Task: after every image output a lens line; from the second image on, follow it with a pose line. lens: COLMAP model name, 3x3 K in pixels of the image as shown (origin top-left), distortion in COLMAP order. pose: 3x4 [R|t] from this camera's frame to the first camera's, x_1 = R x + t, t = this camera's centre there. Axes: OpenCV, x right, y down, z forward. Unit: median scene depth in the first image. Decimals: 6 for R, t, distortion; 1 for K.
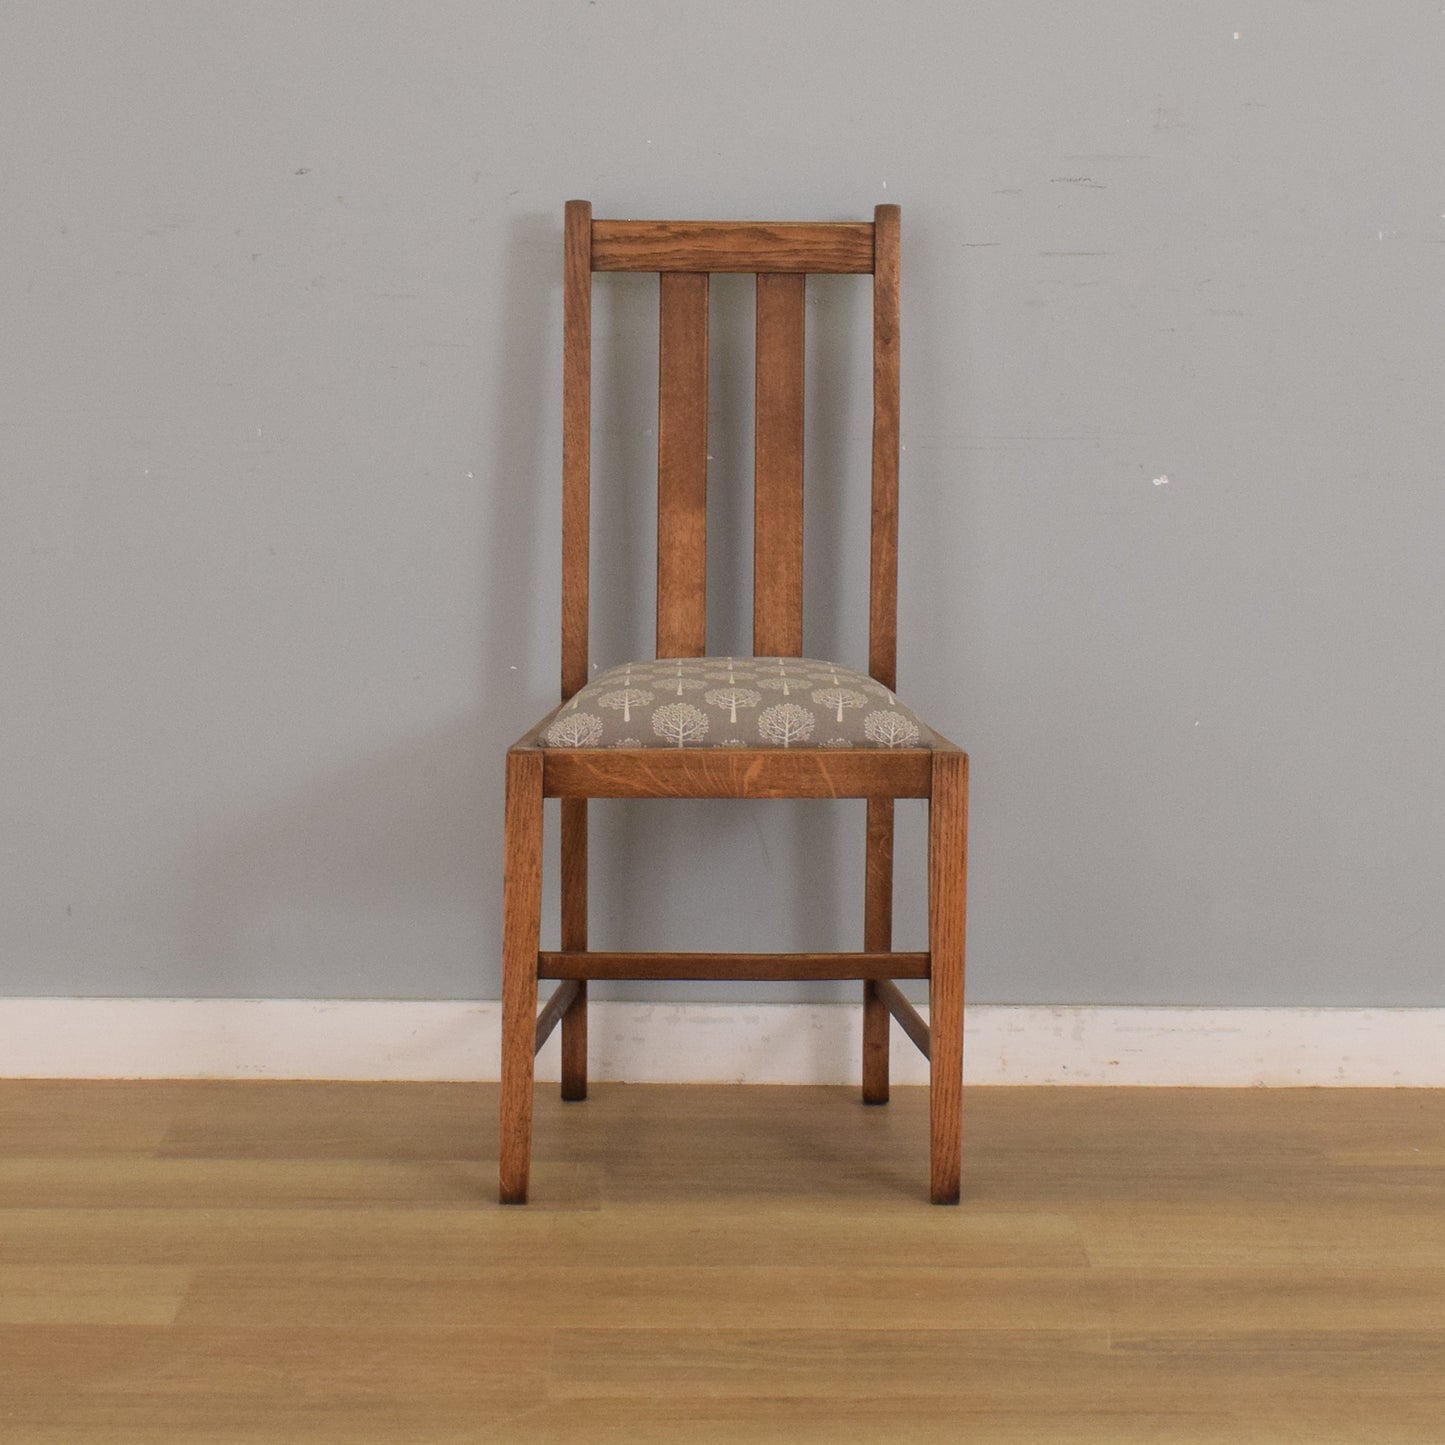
lens RADIAL K [[8701.2, 0, 722.5], [0, 8701.2, 722.5], [0, 0, 1]] dist [-0.286387, -5.092606]
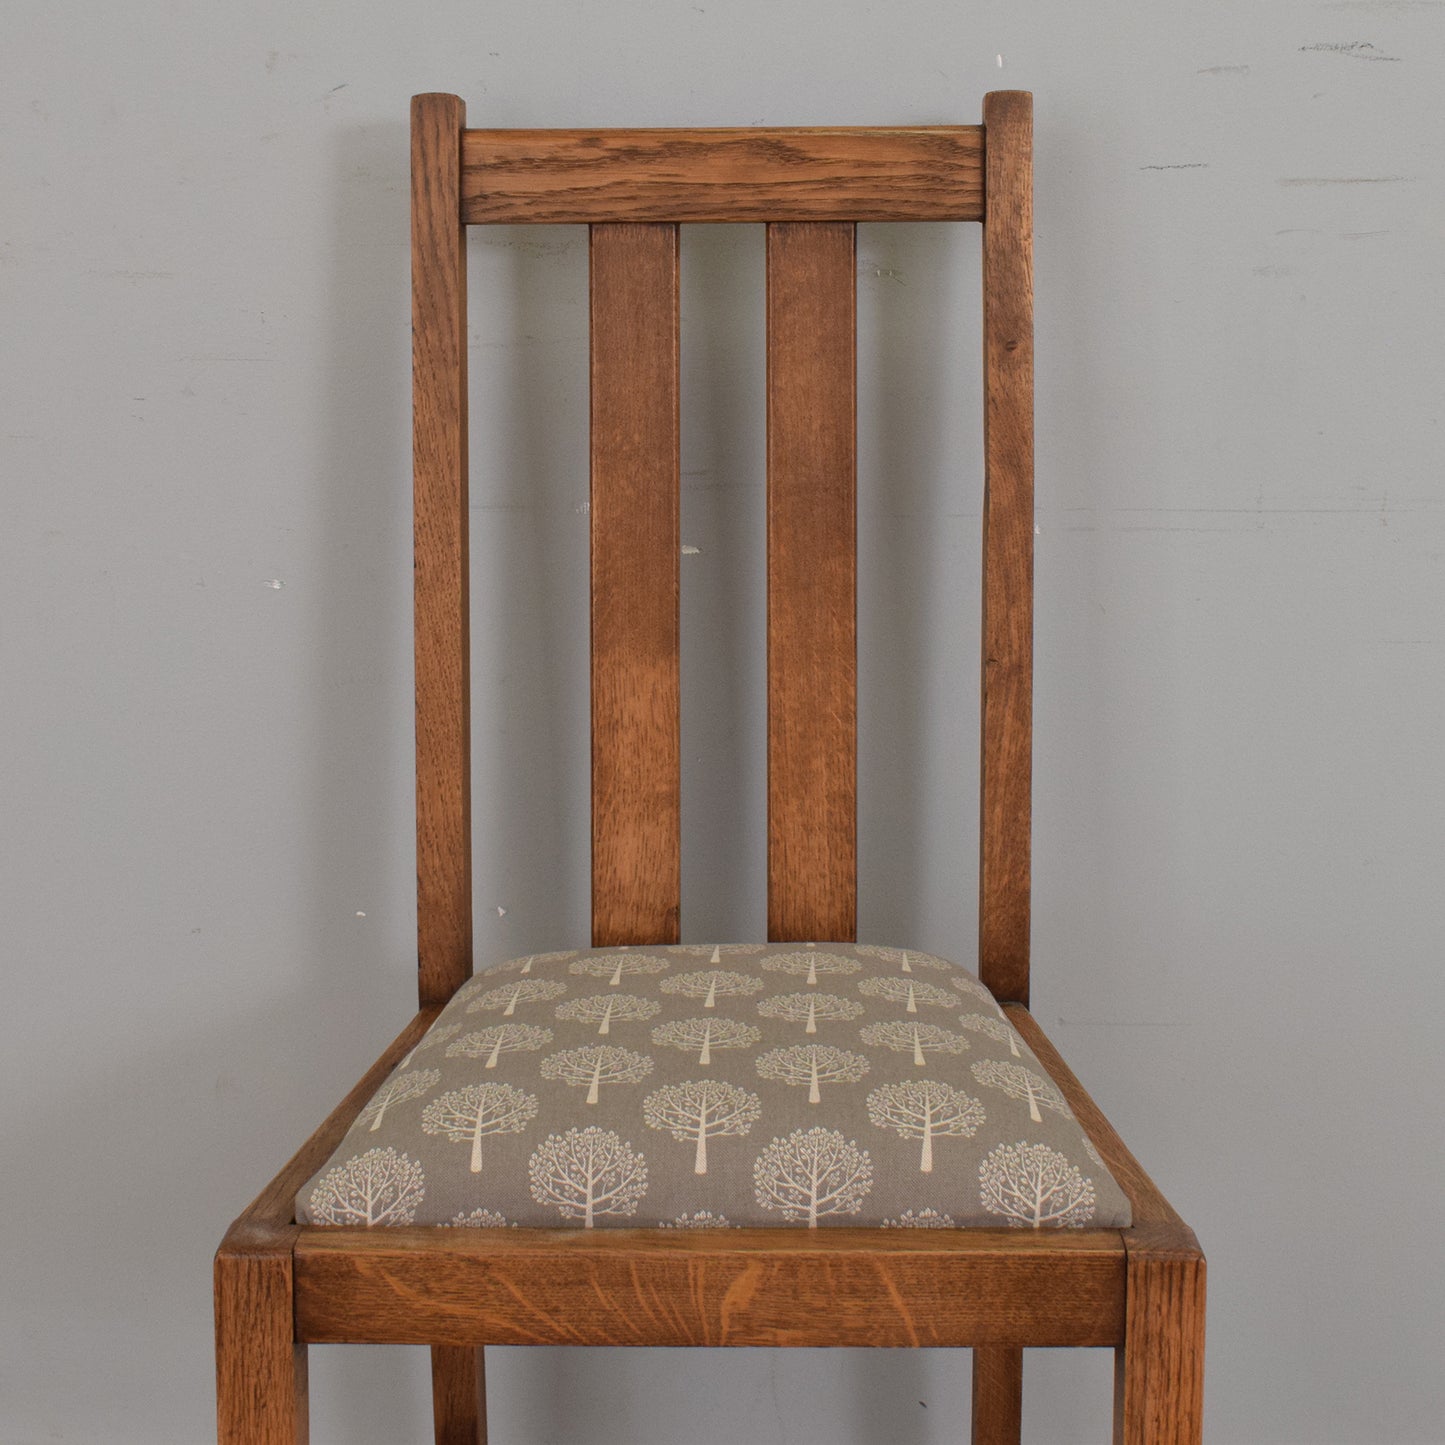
lens RADIAL K [[5226.1, 0, 410.2], [0, 5226.1, 718.6], [0, 0, 1]] dist [-0.057550, -0.363786]
pose [[0.996304, -0.008079, -0.085512, 0.009399], [0.011461, 0.999168, 0.039135, -0.033835], [0.085125, -0.039971, 0.995568, 0.673485]]
